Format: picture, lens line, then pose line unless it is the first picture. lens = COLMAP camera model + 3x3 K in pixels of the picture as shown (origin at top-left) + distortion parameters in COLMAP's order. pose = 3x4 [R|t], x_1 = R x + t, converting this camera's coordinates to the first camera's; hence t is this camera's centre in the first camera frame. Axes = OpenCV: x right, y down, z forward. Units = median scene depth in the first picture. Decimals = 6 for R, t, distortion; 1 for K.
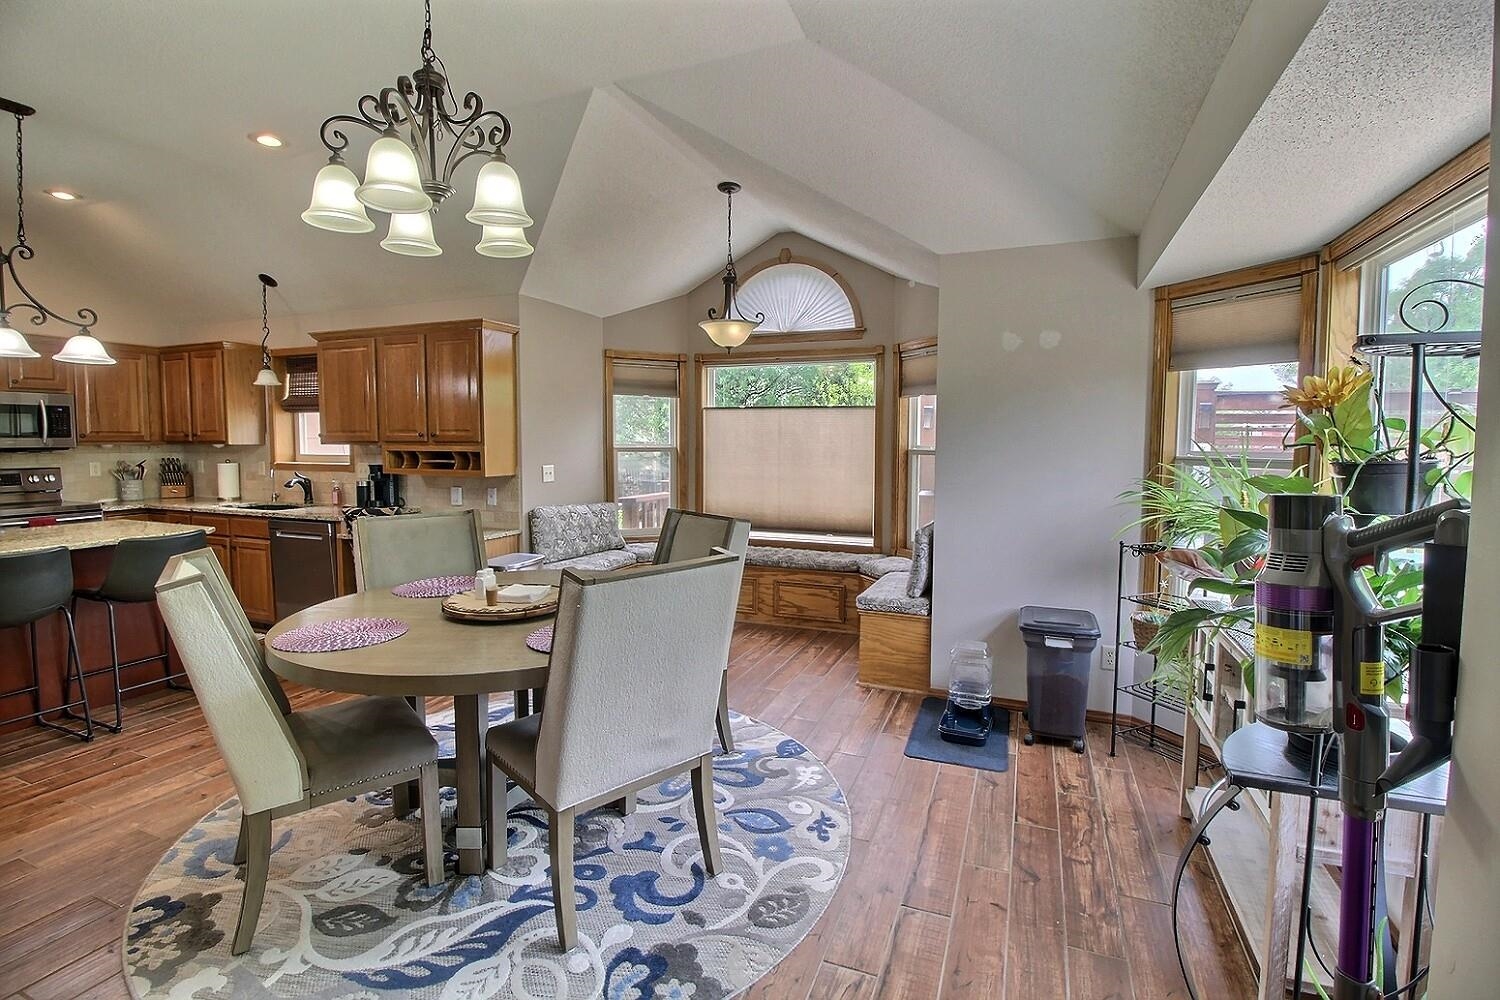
lens RADIAL K [[709.1, 0, 750.8], [0, 709.1, 491.4], [0, 0, 1]] dist [-0.000067, -0.012369]
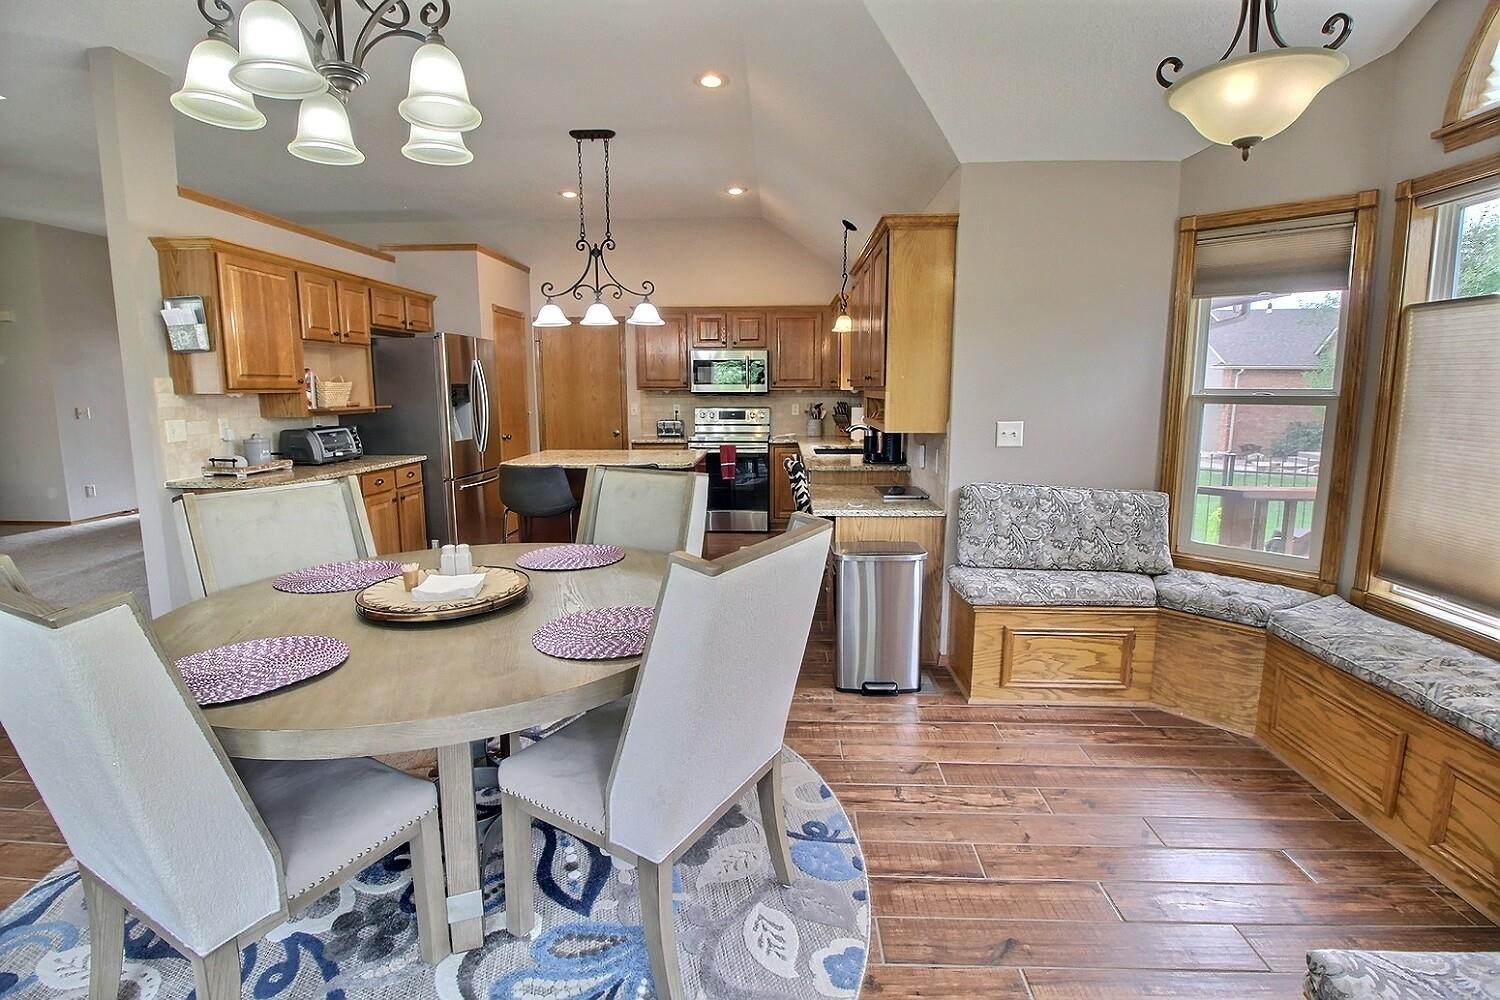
lens RADIAL K [[697.6, 0, 751.4], [0, 697.6, 487.9], [0, 0, 1]] dist [-0.000081, -0.000339]
pose [[0.331671, 0.130580, -0.934314, 0.236387], [-0.063828, 0.991211, 0.115874, -0.034528], [0.941234, 0.021203, 0.337090, 0.532784]]
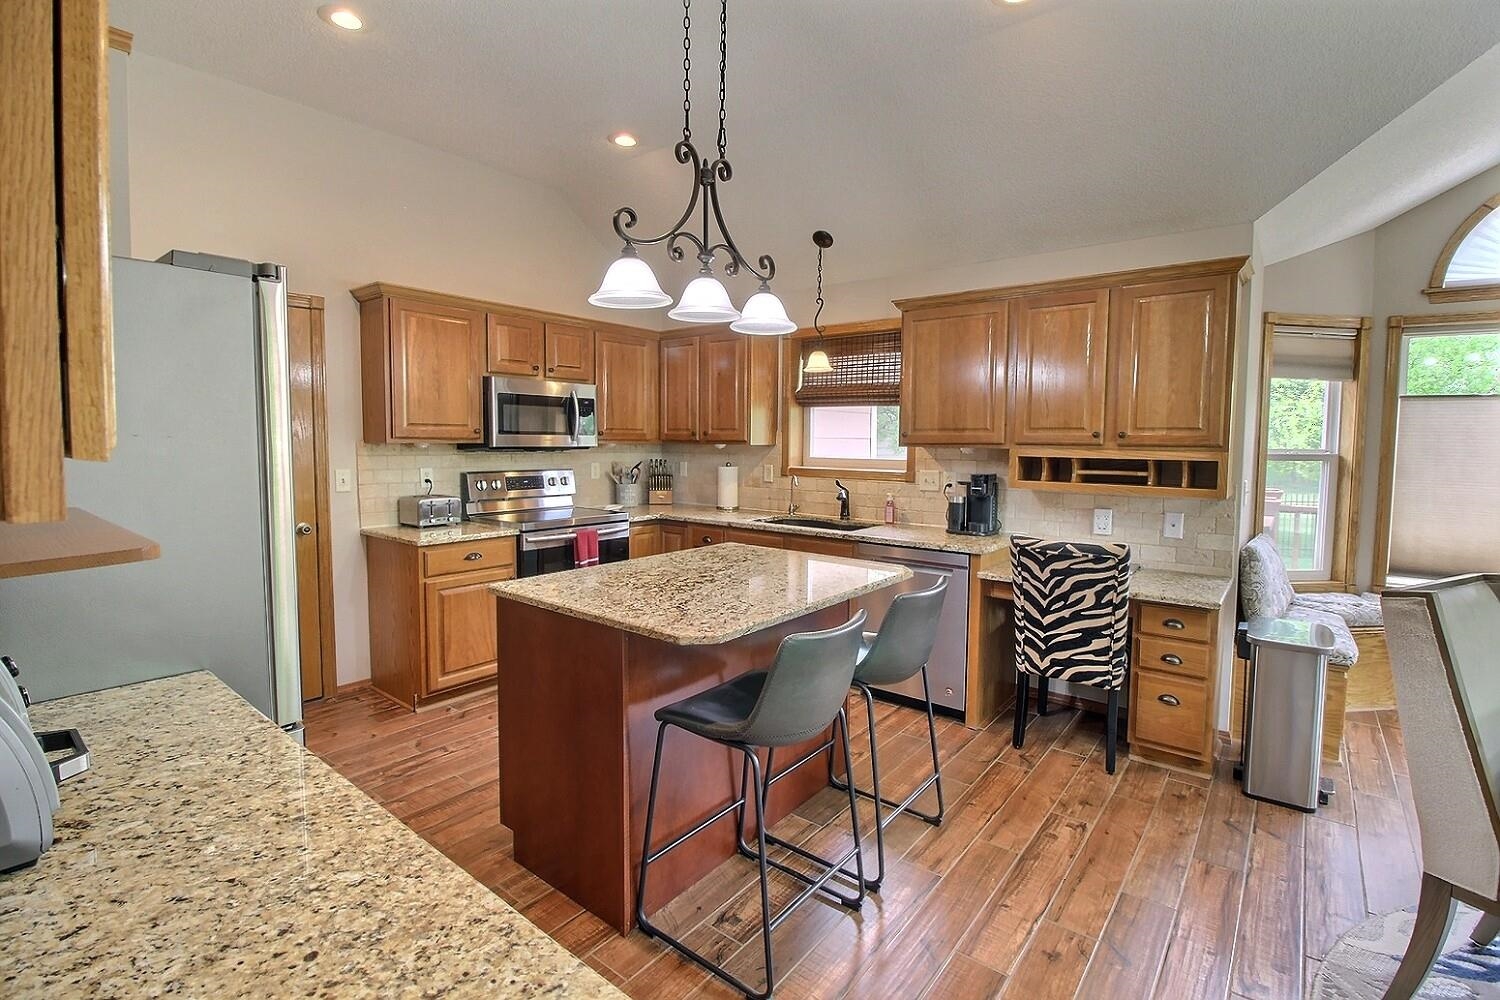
lens RADIAL K [[709.1, 0, 750.8], [0, 709.1, 491.4], [0, 0, 1]] dist [-0.000067, -0.012369]
pose [[0.958571, 0.027484, -0.283524, -0.527349], [-0.027395, 0.999616, 0.004279, -0.016151], [0.283532, 0.003666, 0.958956, 0.213157]]
